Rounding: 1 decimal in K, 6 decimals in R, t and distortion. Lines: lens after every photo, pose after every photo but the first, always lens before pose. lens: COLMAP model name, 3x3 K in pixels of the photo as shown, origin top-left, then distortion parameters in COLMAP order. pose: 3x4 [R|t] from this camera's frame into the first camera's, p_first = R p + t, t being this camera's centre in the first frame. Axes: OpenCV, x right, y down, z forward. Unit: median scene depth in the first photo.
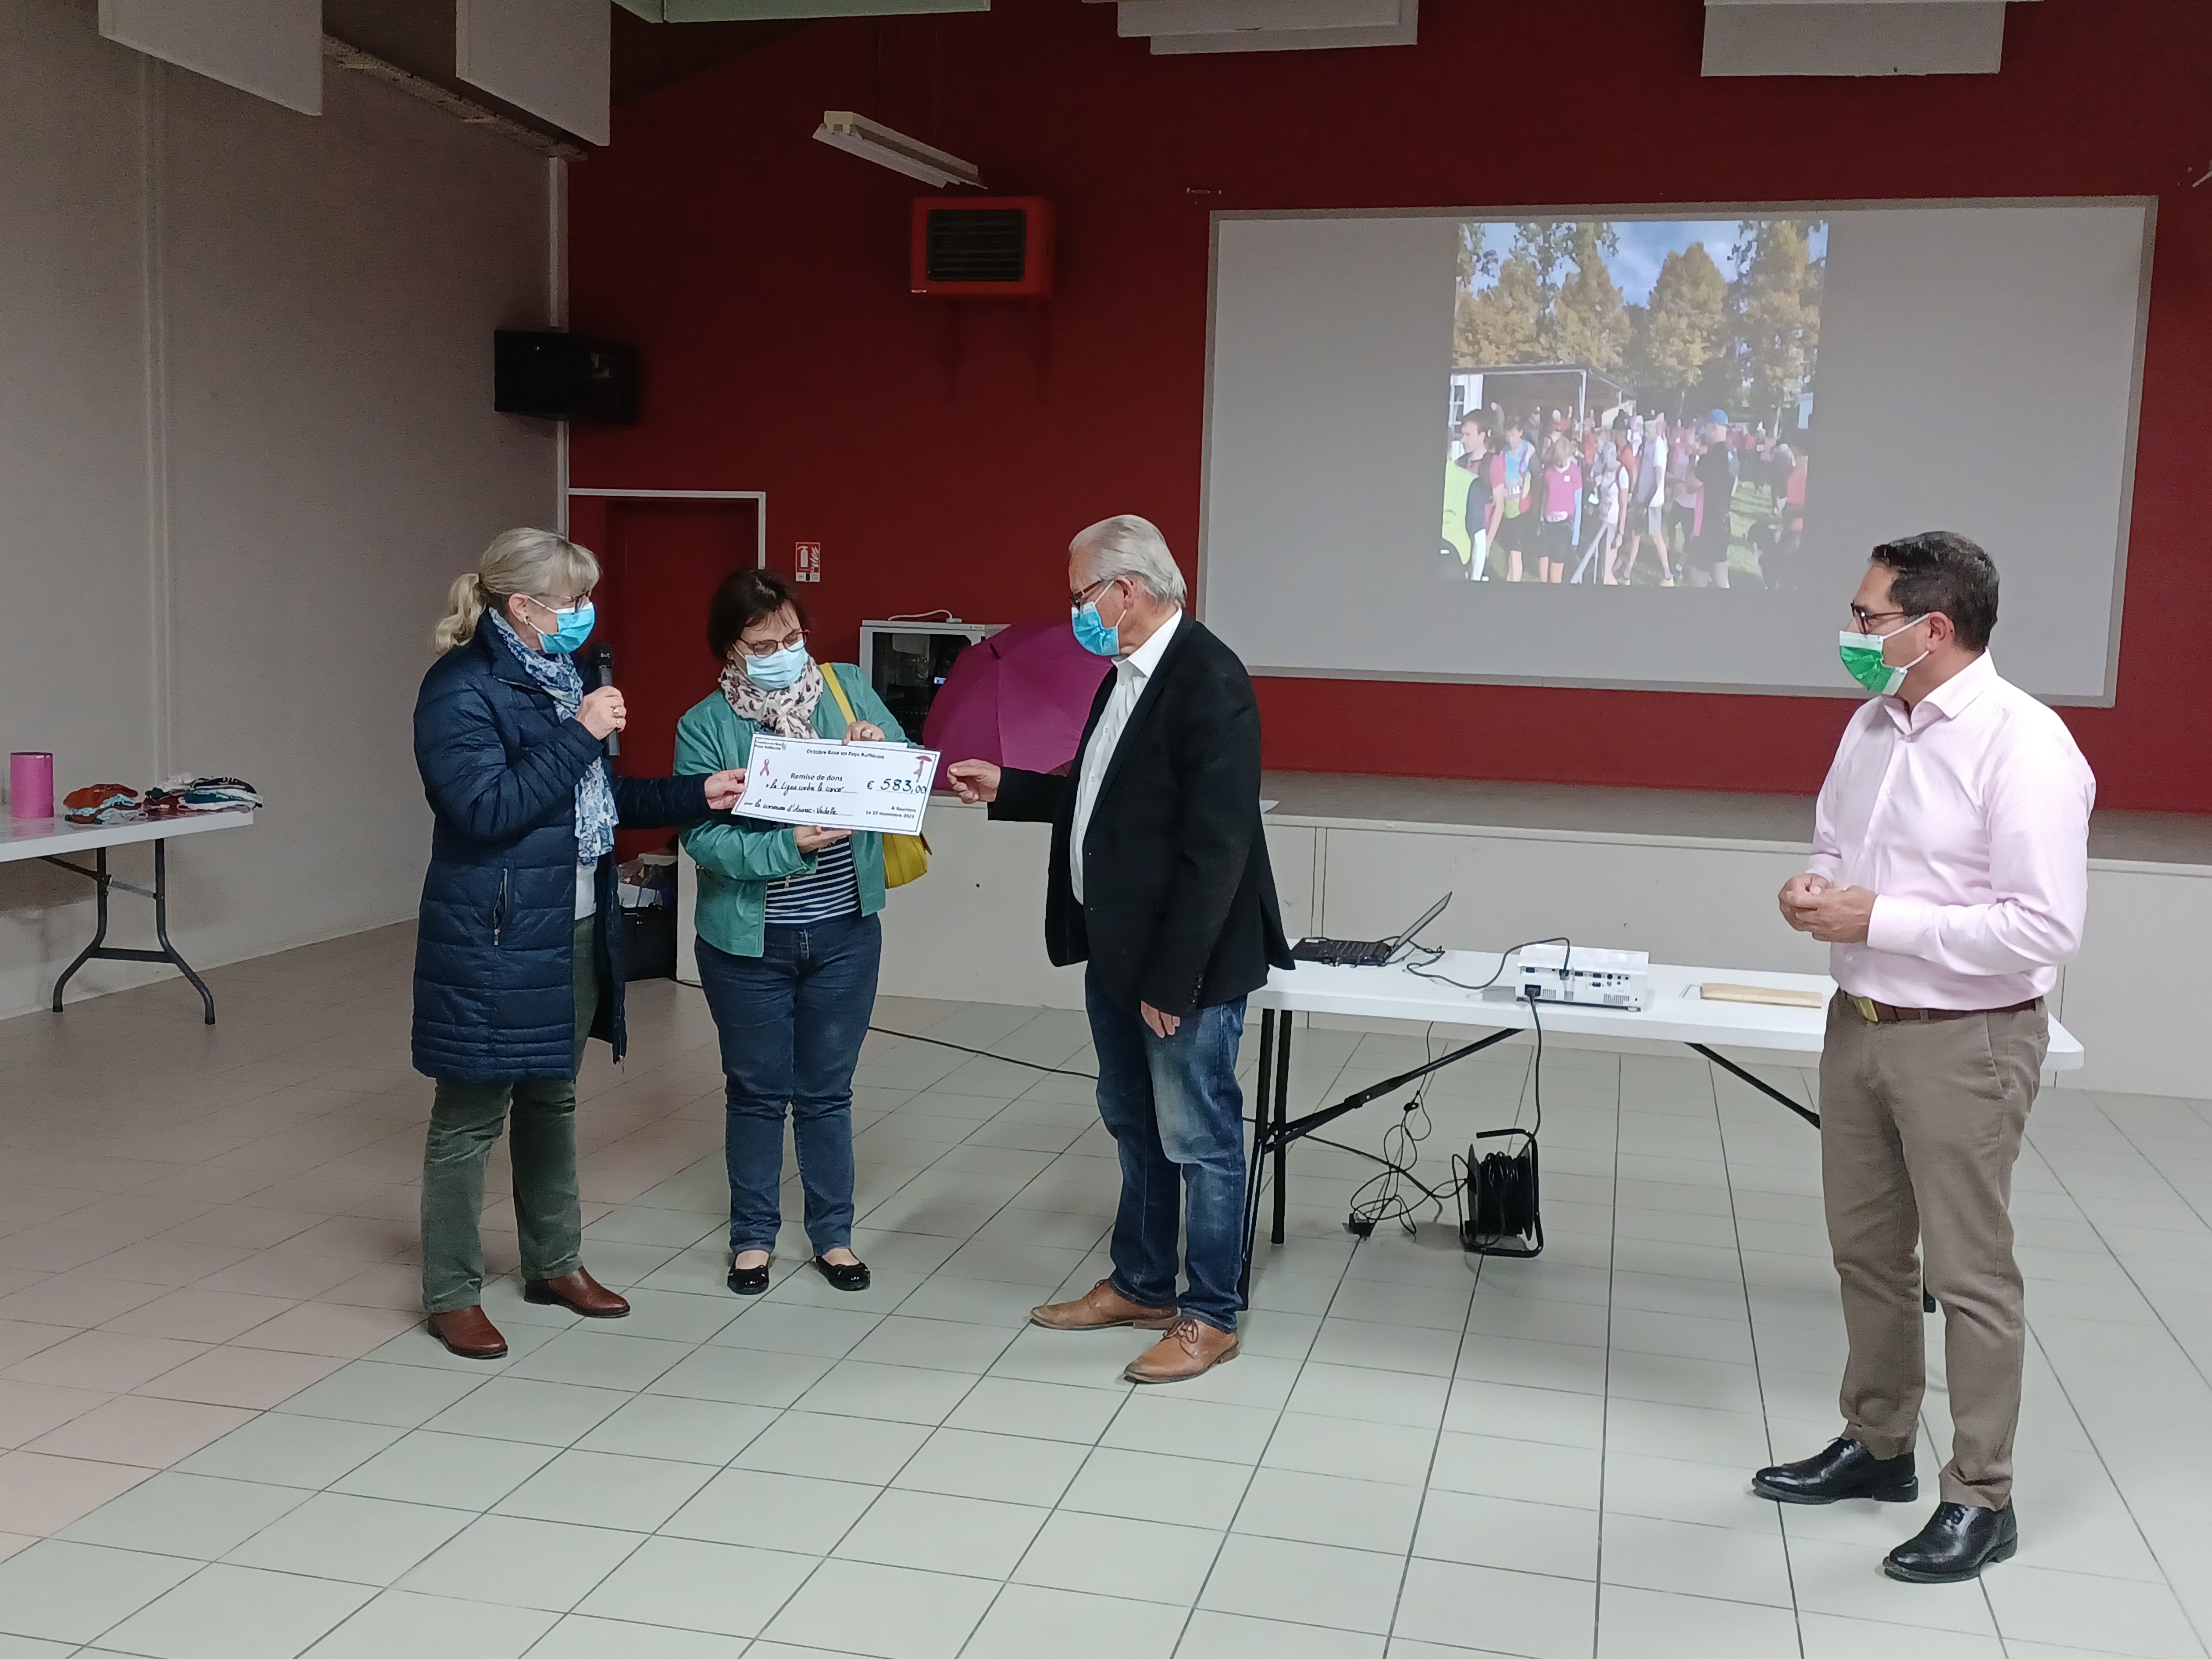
lens RADIAL K [[2218.7, 0, 1073.9], [0, 2218.7, 832.9], [0, 0, 1]] dist [0.107419, -0.199645]
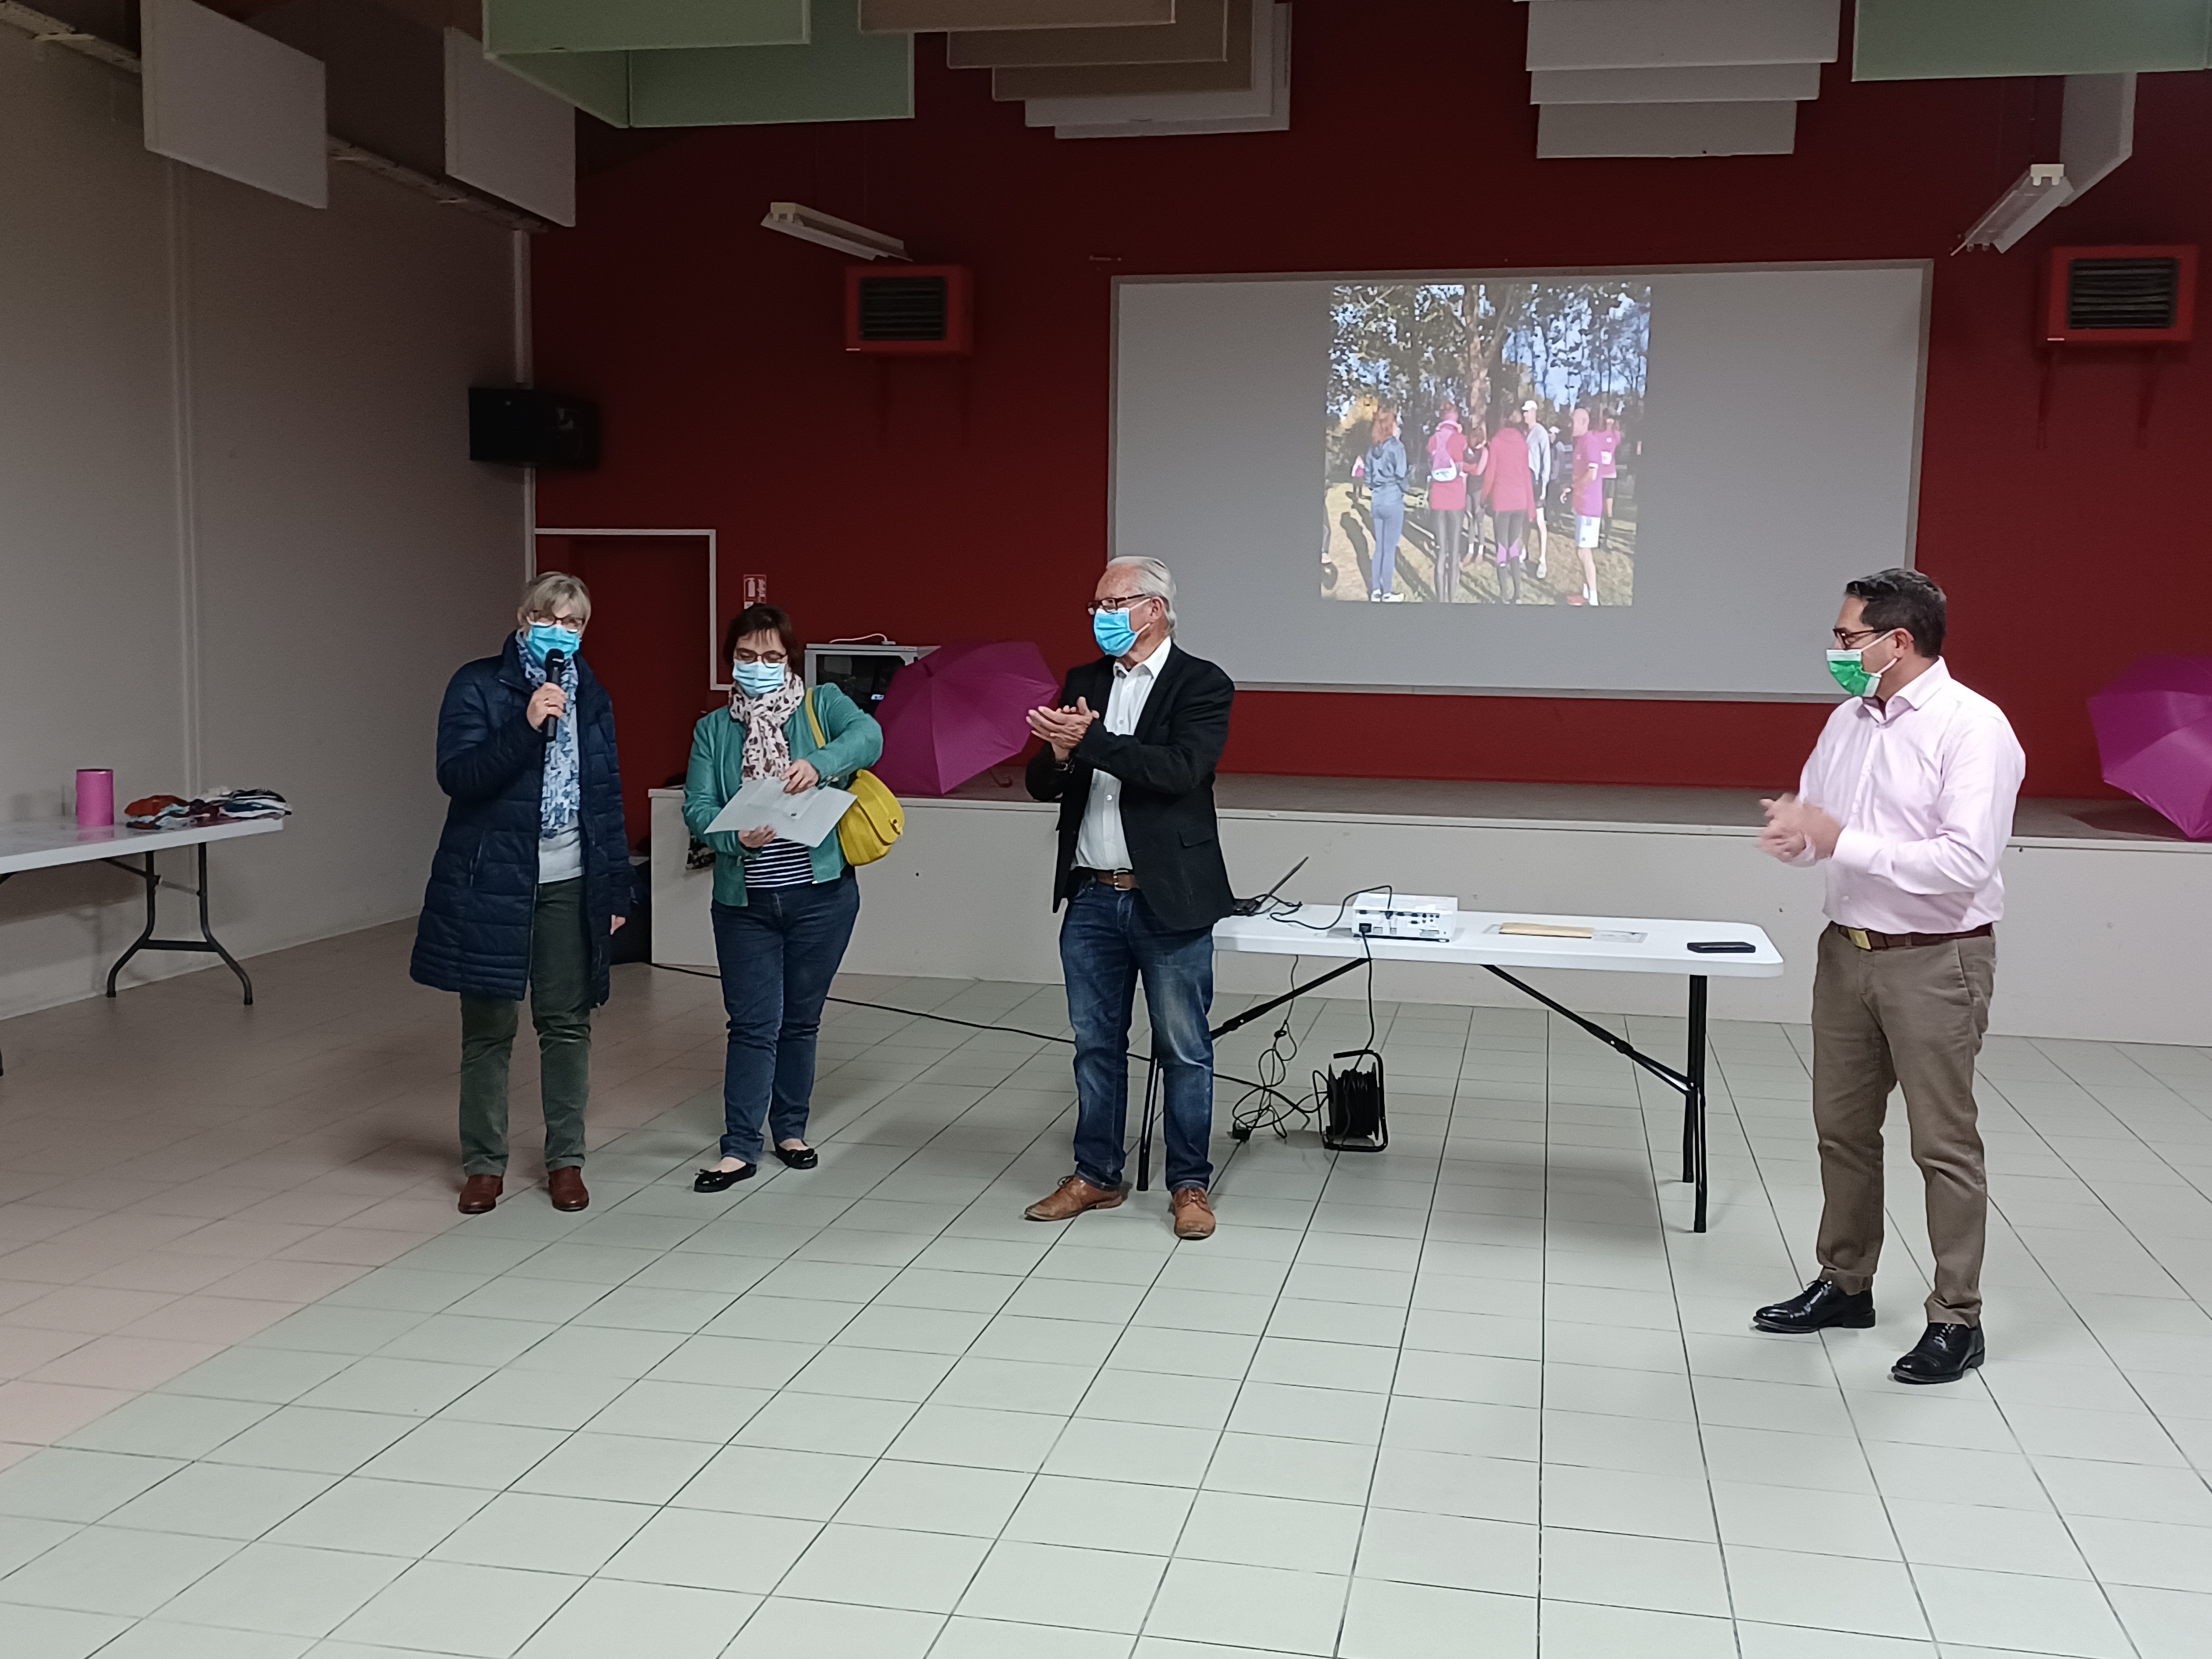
lens RADIAL K [[2218.7, 0, 1073.9], [0, 2218.7, 832.9], [0, 0, 1]] dist [0.107419, -0.199645]
pose [[0.999248, -0.017334, 0.034684, -0.002704], [0.017648, 0.999806, -0.008781, 0.020859], [-0.034525, 0.009386, 0.999360, -0.221239]]
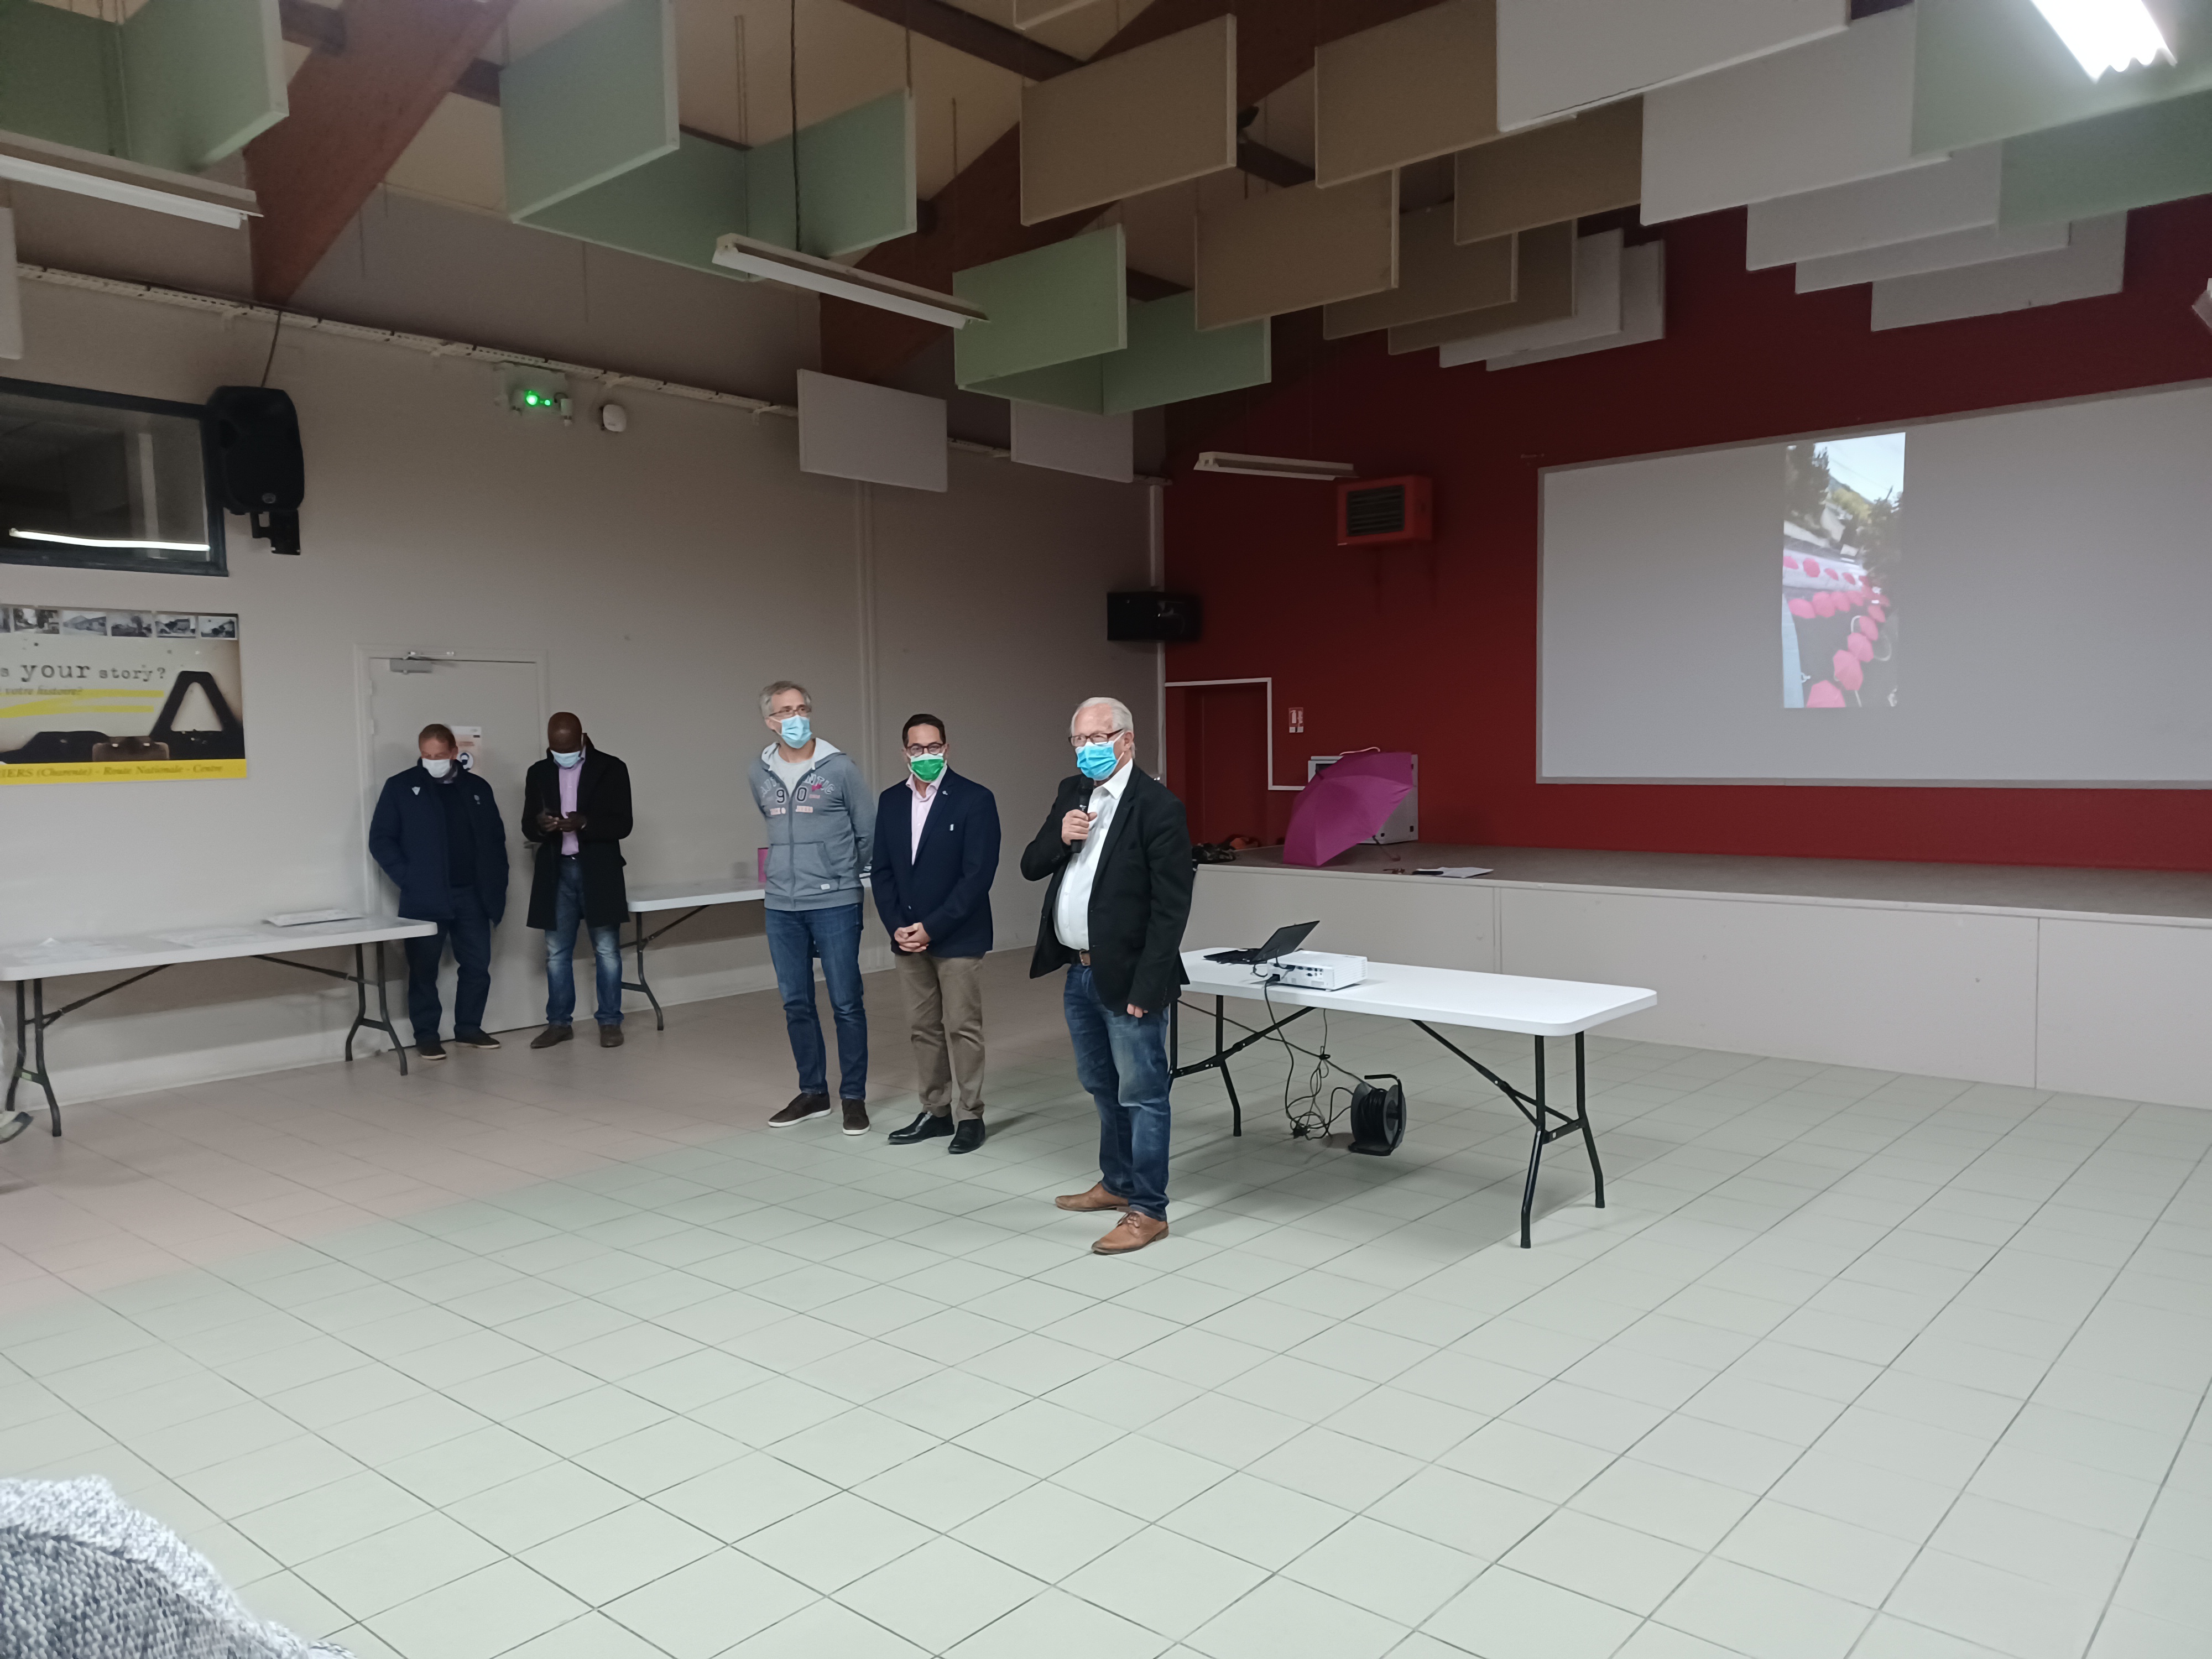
lens RADIAL K [[1577.7, 0, 1106.0], [0, 1577.7, 829.5], [0, 0, 1]] dist [0.068411, -0.052349]
pose [[0.888929, -0.017987, -0.457692, 0.531133], [-0.003918, 0.998894, -0.046865, 0.014218], [0.458028, 0.043453, 0.887875, -0.079893]]
